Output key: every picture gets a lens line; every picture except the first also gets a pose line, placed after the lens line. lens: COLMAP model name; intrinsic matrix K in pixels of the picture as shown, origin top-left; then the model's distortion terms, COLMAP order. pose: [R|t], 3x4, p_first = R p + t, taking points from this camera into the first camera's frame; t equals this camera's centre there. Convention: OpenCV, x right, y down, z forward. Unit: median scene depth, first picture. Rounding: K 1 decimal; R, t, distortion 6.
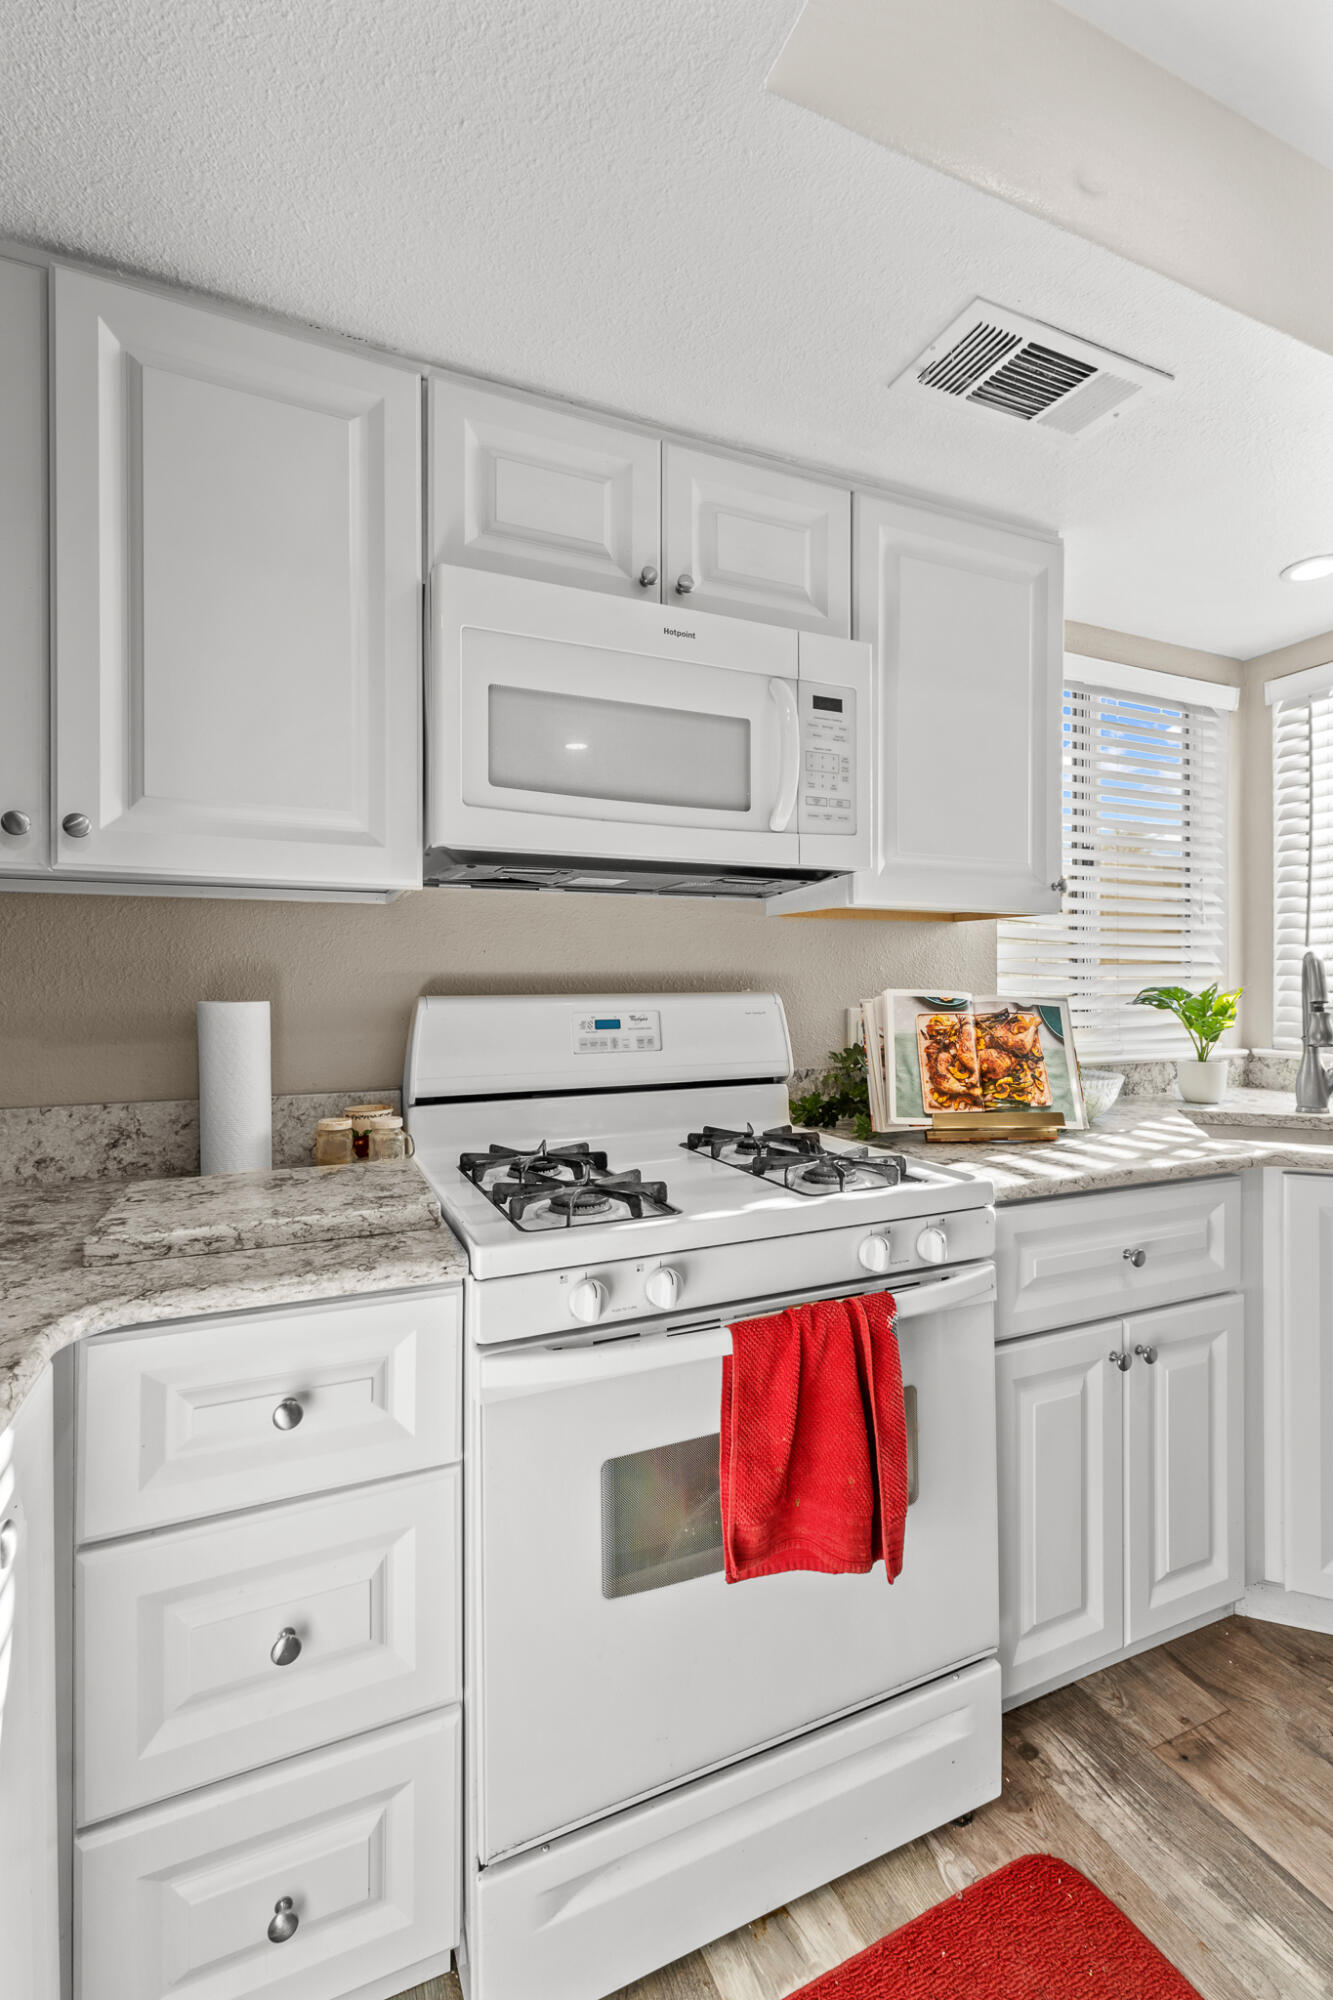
lens RADIAL K [[838.8, 0, 685.7], [0, 838.8, 989.0], [0, 0, 1]] dist [0.007913, -0.001651]
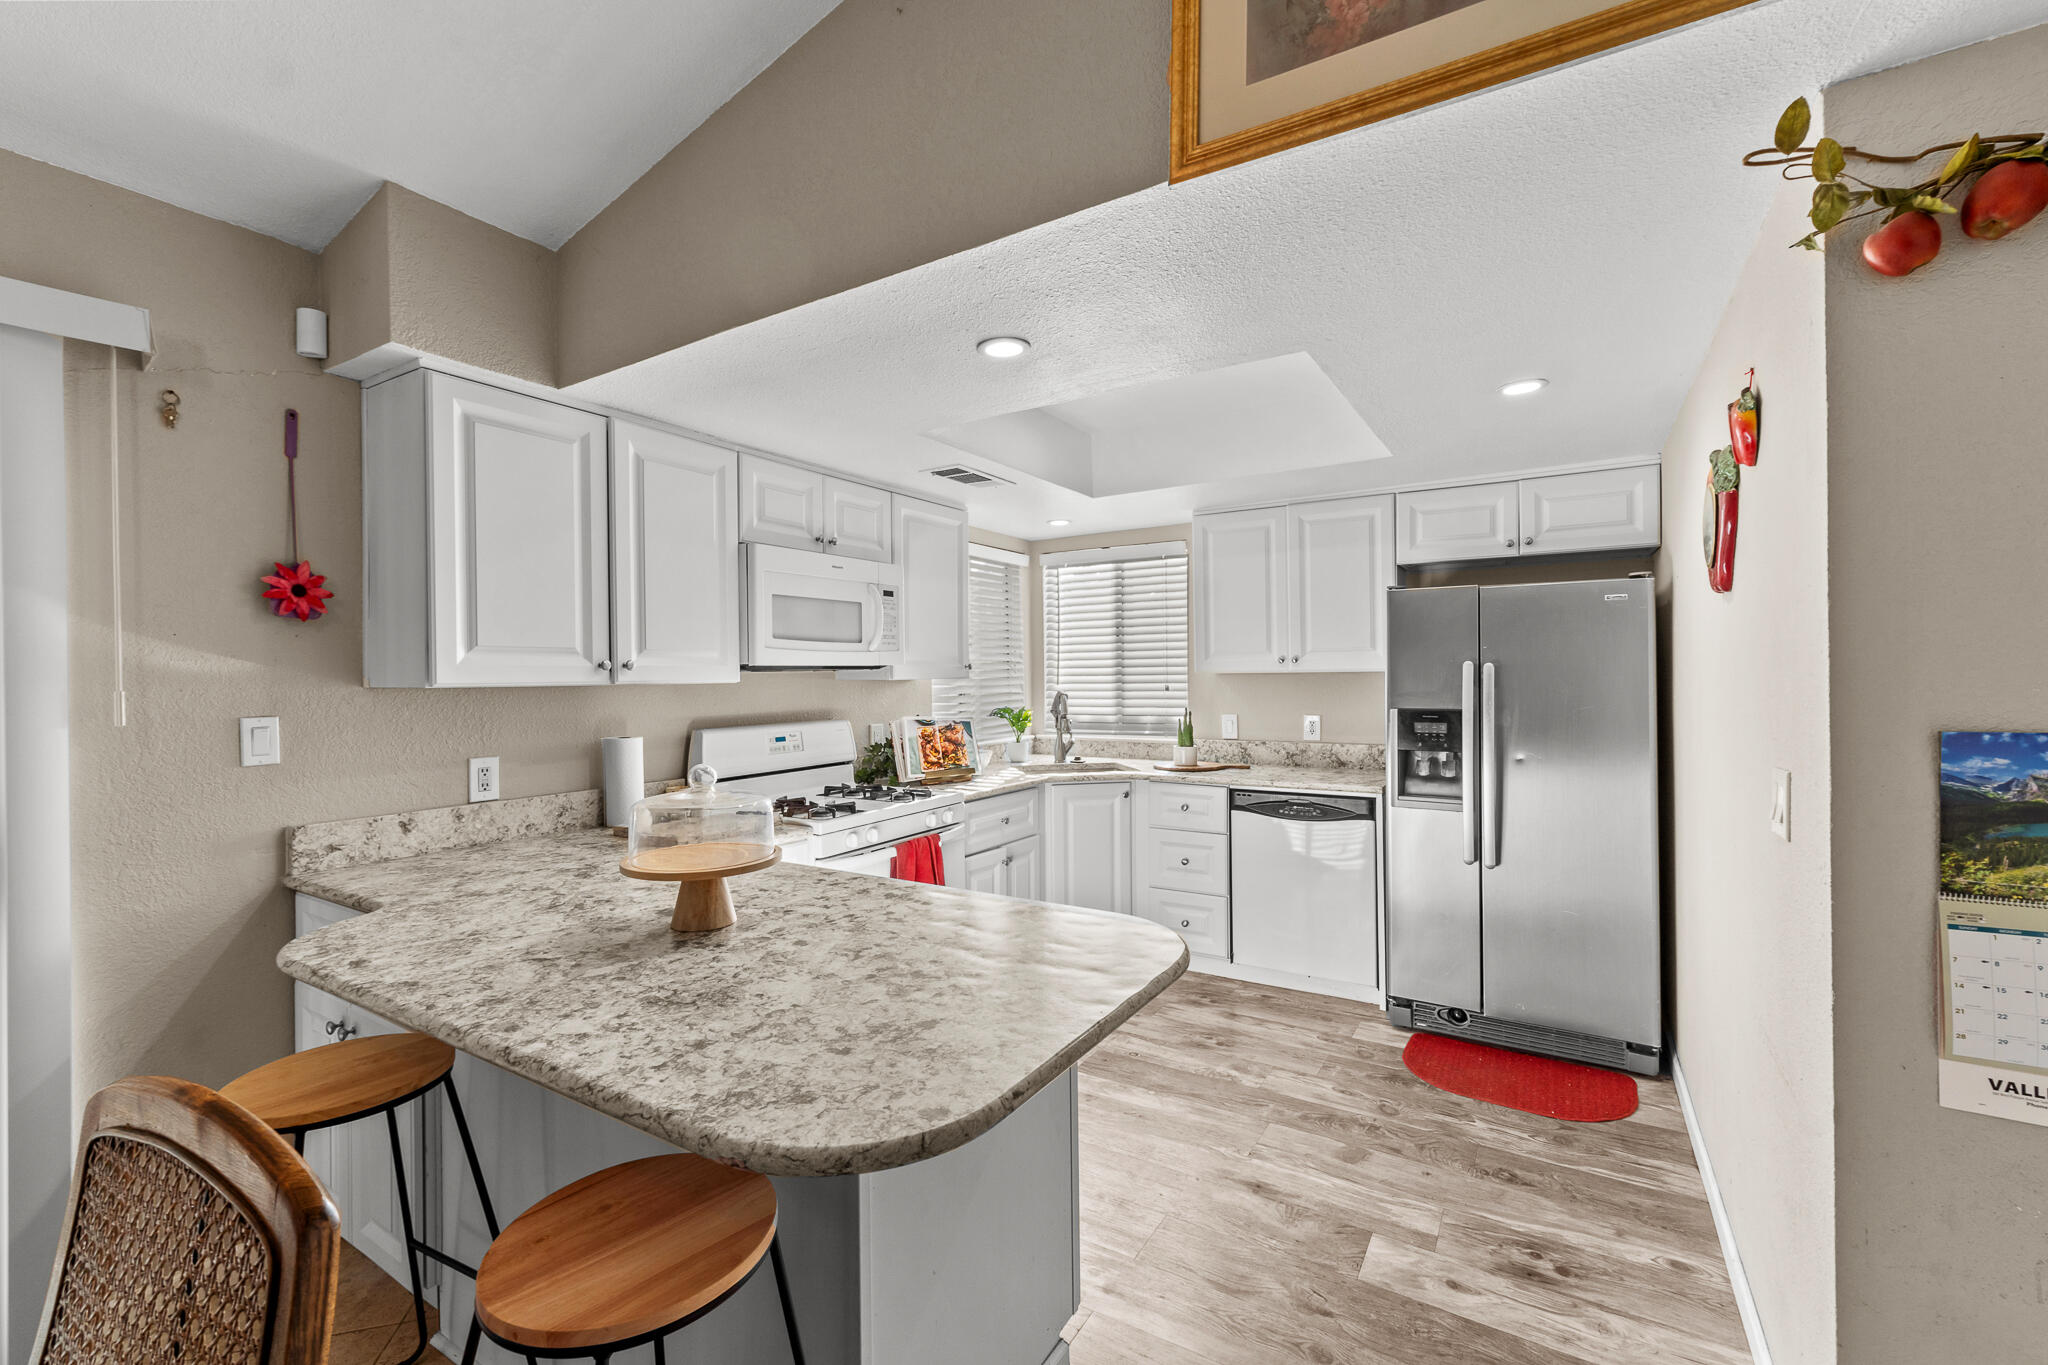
lens RADIAL K [[858.9, 0, 1028.4], [0, 858.9, 675.1], [0, 0, 1]] dist [0.007913, -0.001651]
pose [[0.822226, -0.006148, 0.569128, -0.755010], [0.010302, 0.999939, -0.004081, -0.094322], [-0.569068, 0.009219, 0.822239, -1.005770]]
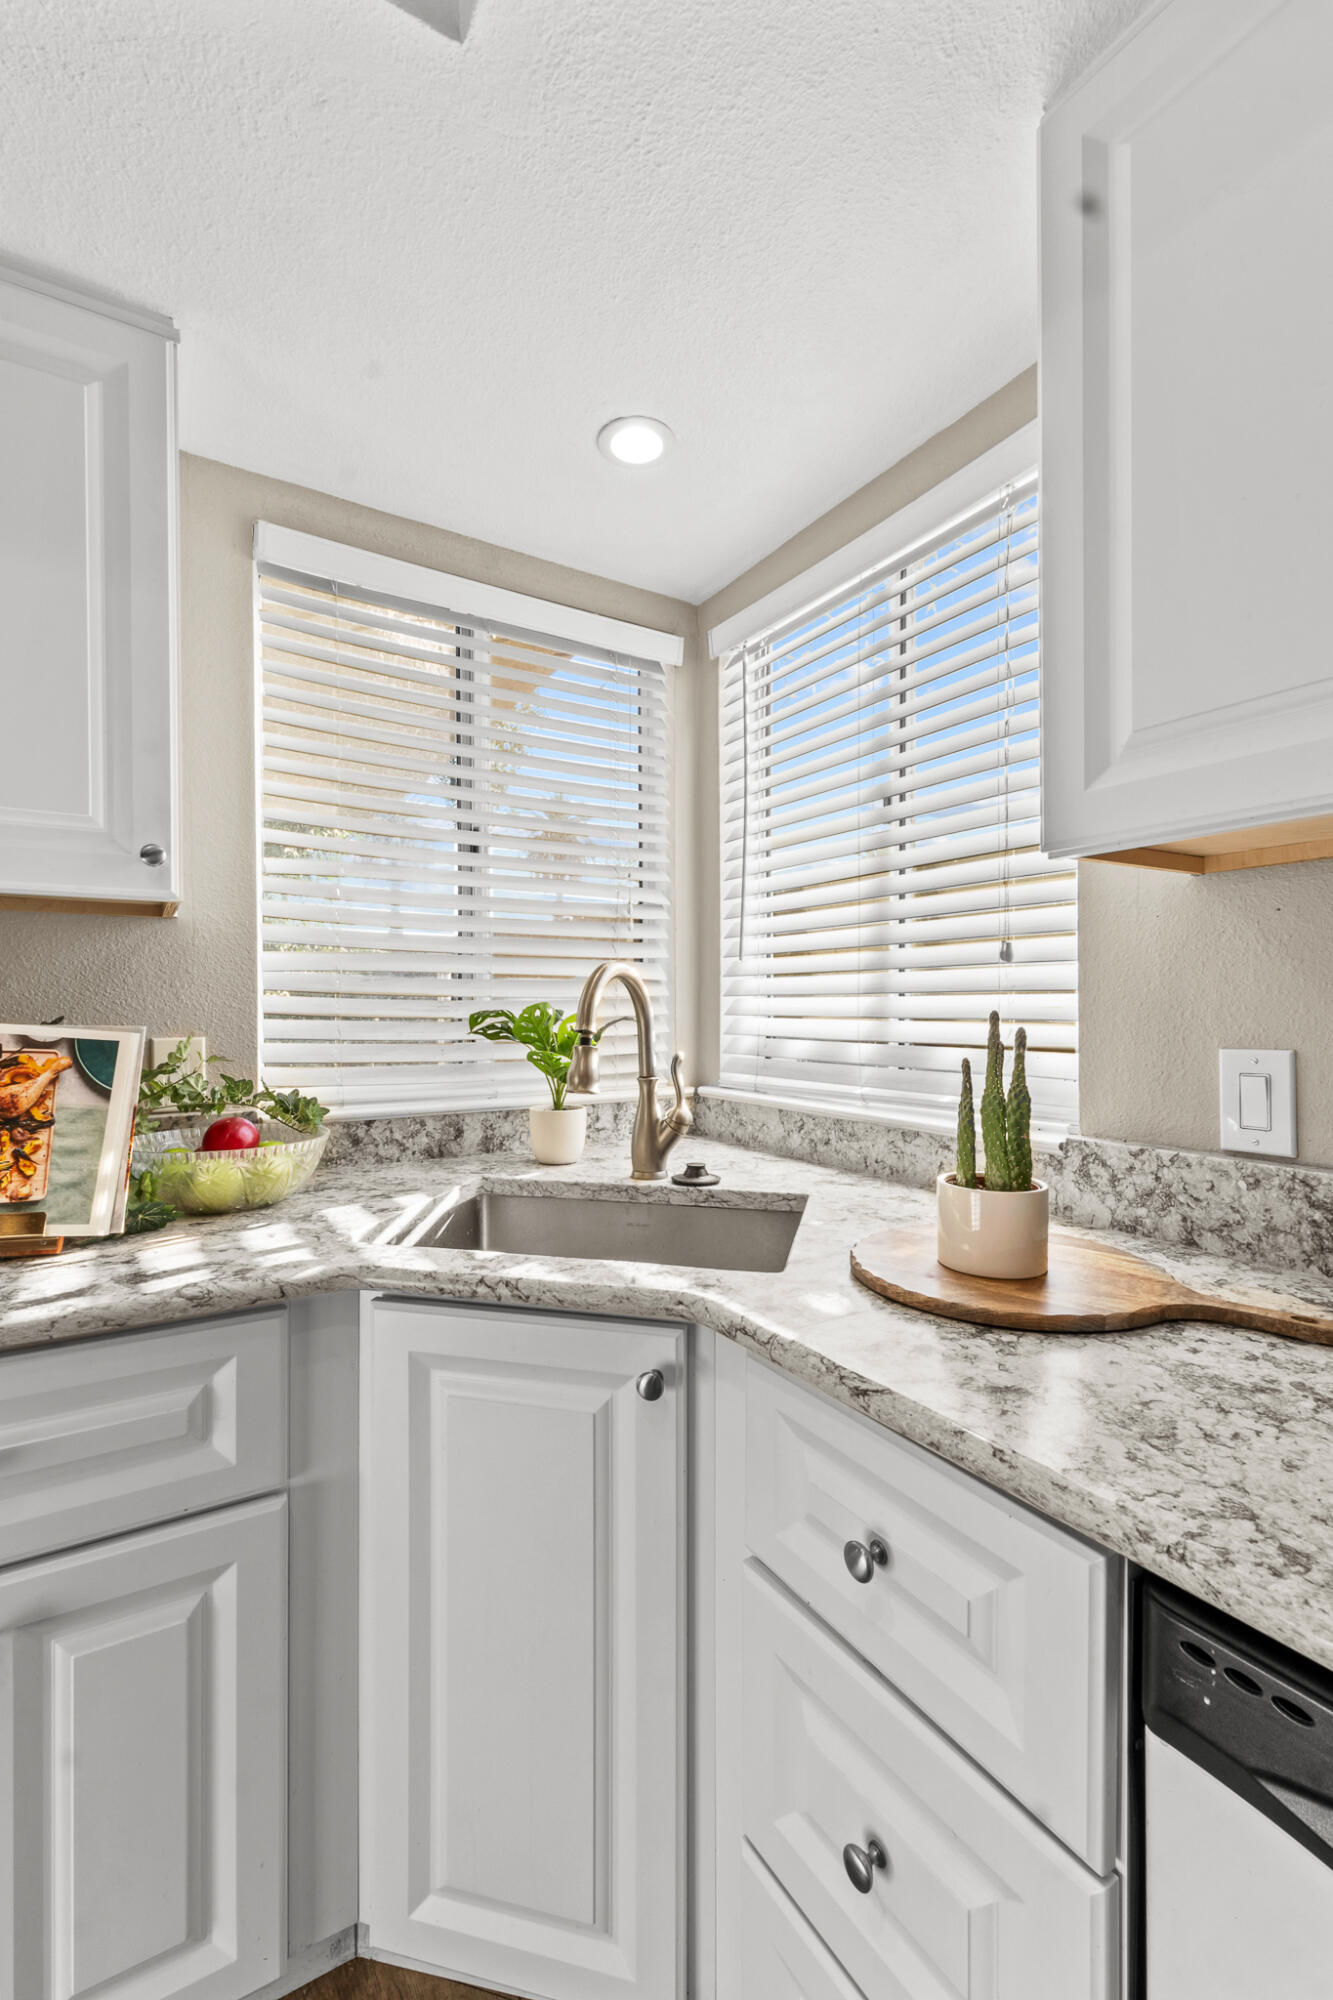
lens RADIAL K [[838.8, 0, 673.8], [0, 838.8, 1014.1], [0, 0, 1]] dist [0.007913, -0.001651]
pose [[0.990049, 0.002010, 0.140708, 0.803041], [-0.002583, 0.999989, 0.003892, -0.003320], [-0.140698, -0.004217, 0.990044, 0.311298]]
